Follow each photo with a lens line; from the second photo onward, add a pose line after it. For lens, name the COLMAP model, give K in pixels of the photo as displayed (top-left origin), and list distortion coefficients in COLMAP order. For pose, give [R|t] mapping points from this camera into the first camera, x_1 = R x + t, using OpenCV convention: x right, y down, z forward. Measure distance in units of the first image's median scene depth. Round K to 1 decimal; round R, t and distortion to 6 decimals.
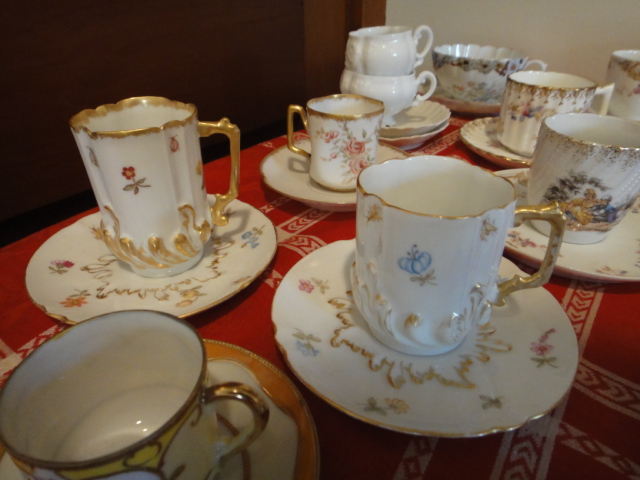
lens RADIAL K [[458.2, 0, 316.0], [0, 458.2, 238.0], [0, 0, 1]] dist [0.009322, -0.000655]
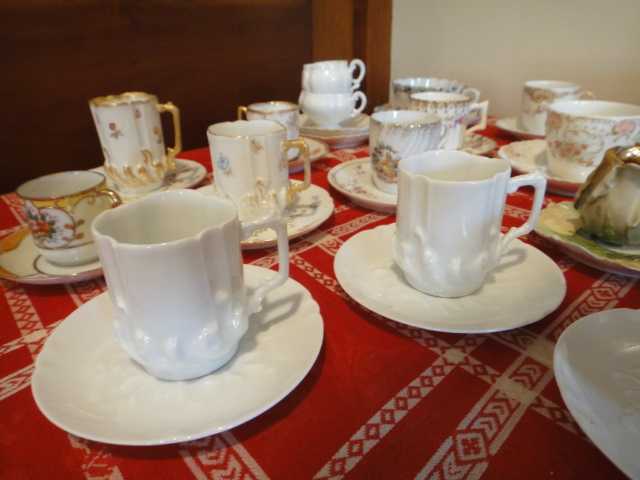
lens RADIAL K [[458.2, 0, 316.0], [0, 458.2, 238.0], [0, 0, 1]] dist [0.009322, -0.000655]
pose [[0.981051, 0.067216, -0.181718, 0.505288], [-0.083885, 0.992788, -0.085649, 0.259474], [0.174651, 0.099269, 0.979614, -0.424257]]
